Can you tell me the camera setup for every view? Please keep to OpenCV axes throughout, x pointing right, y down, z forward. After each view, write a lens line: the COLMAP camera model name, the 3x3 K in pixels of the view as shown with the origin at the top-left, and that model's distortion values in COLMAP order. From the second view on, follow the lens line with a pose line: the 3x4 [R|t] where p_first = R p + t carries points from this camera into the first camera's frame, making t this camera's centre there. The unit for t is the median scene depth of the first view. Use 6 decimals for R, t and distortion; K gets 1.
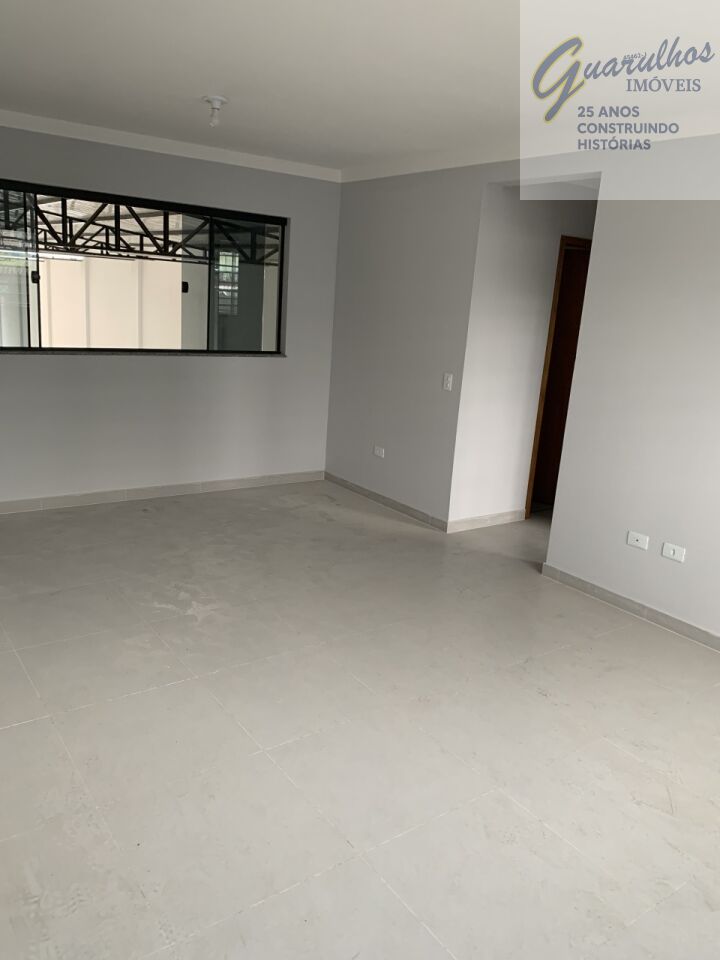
lens RADIAL K [[717.6, 0, 361.5], [0, 717.6, 455.1], [0, 0, 1]] dist [0.057069, -0.056796]
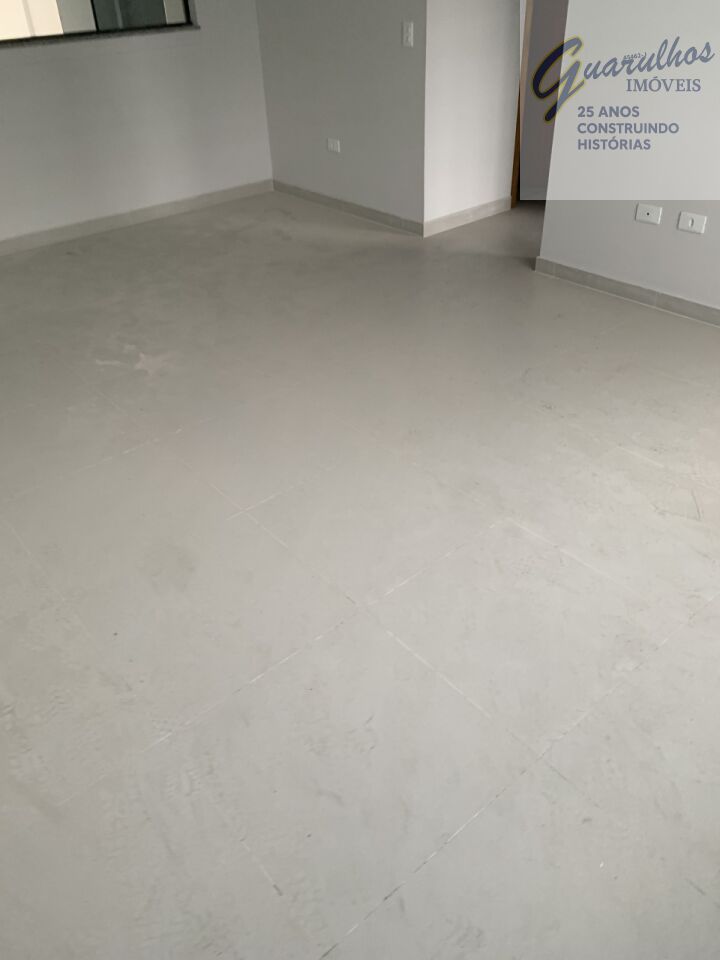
lens RADIAL K [[717.6, 0, 361.5], [0, 717.6, 455.1], [0, 0, 1]] dist [0.057069, -0.056796]
pose [[0.991710, -0.128388, 0.005335, 0.009190], [0.116918, 0.918778, 0.377063, 0.018485], [-0.053312, -0.373313, 0.926172, 0.135117]]
